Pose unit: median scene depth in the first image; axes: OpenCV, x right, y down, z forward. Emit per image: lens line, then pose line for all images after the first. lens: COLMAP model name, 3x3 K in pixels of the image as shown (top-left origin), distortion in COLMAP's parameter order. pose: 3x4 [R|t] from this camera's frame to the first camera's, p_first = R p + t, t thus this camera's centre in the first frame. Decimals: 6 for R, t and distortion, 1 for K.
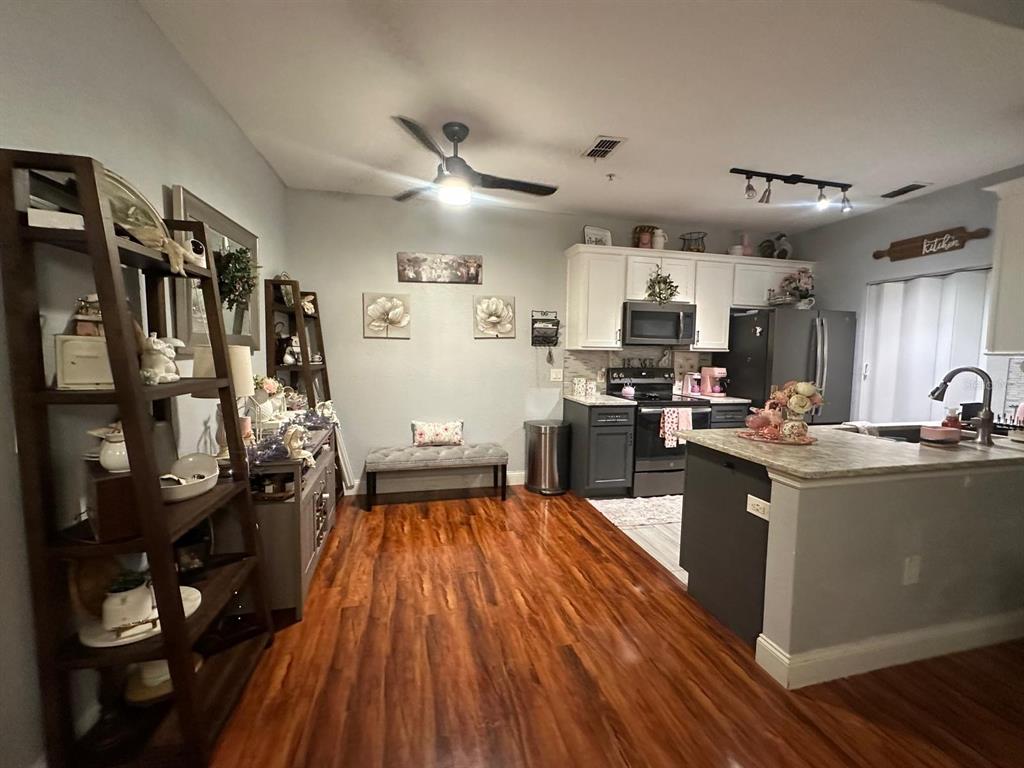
lens RADIAL K [[411.8, 0, 512.0], [0, 411.8, 384.0], [0, 0, 1]] dist [-0.000001, -0.000169]
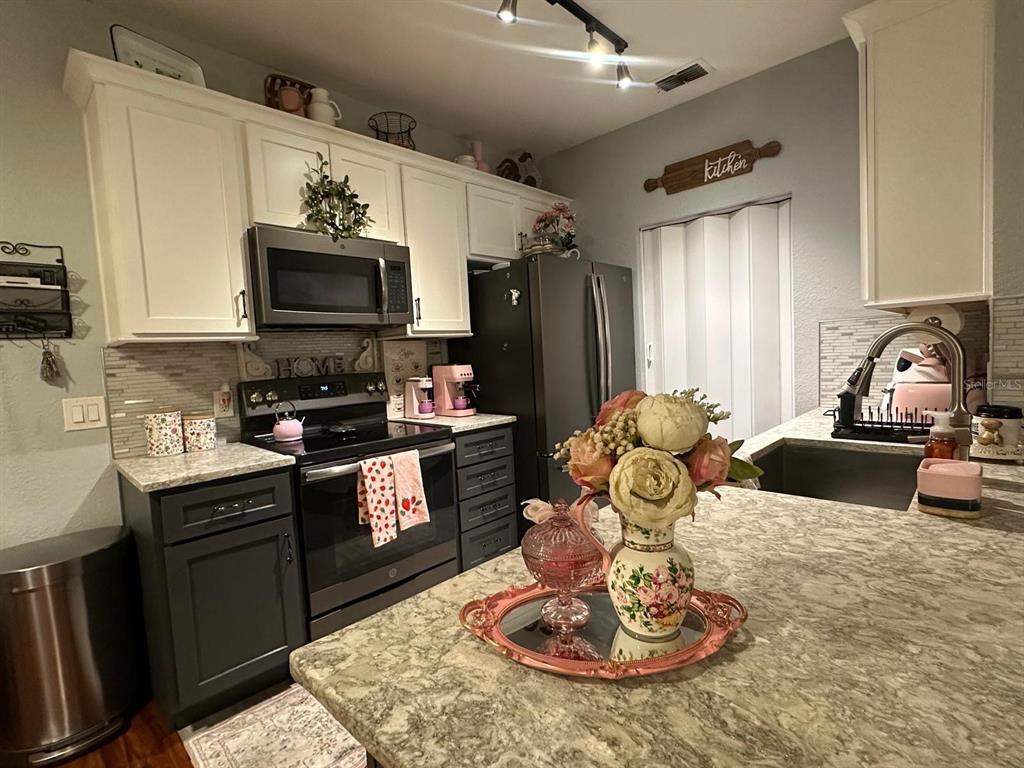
lens RADIAL K [[493.8, 0, 511.0], [0, 493.8, 387.4], [0, 0, 1]] dist [-0.003522, -0.000803]
pose [[0.841032, -0.093681, 0.532813, 0.208122], [0.102417, 0.994654, 0.013221, -0.011181], [-0.531202, 0.043450, 0.846130, 0.412867]]
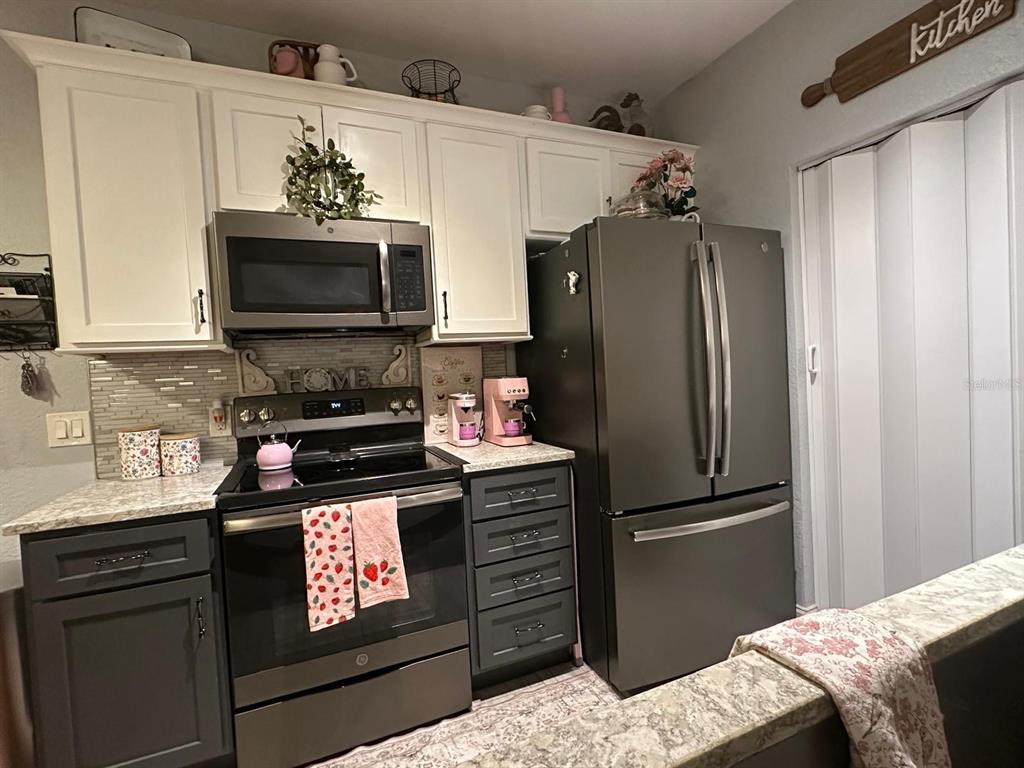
lens RADIAL K [[493.8, 0, 511.0], [0, 493.8, 387.4], [0, 0, 1]] dist [-0.003522, -0.000803]
pose [[0.982148, -0.071753, 0.173886, 0.434450], [0.079104, 0.996227, -0.035711, -0.011919], [-0.170667, 0.048829, 0.984118, 0.522216]]
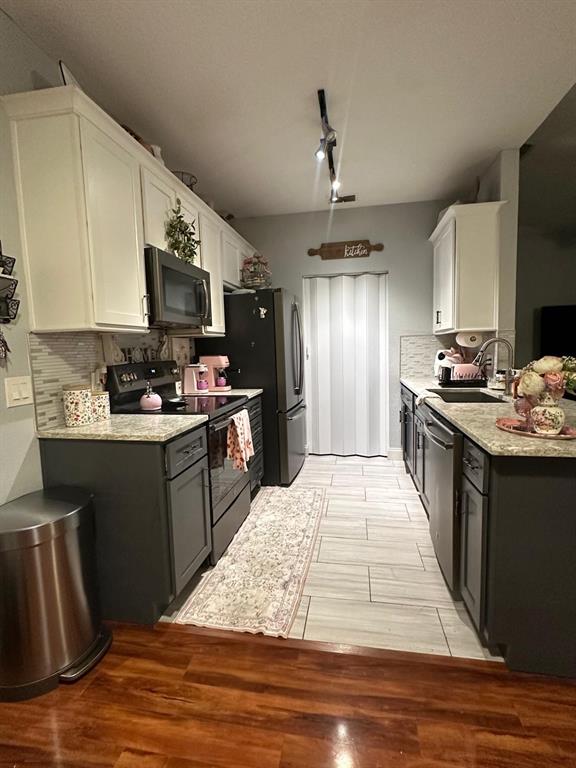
lens RADIAL K [[370.3, 0, 288.0], [0, 370.3, 384.0], [0, 0, 1]] dist [-0.003522, -0.000803]
pose [[0.408448, -0.117541, 0.905182, -0.129825], [0.103178, 0.991264, 0.082162, -0.032973], [-0.906932, 0.059836, 0.417007, 0.603668]]
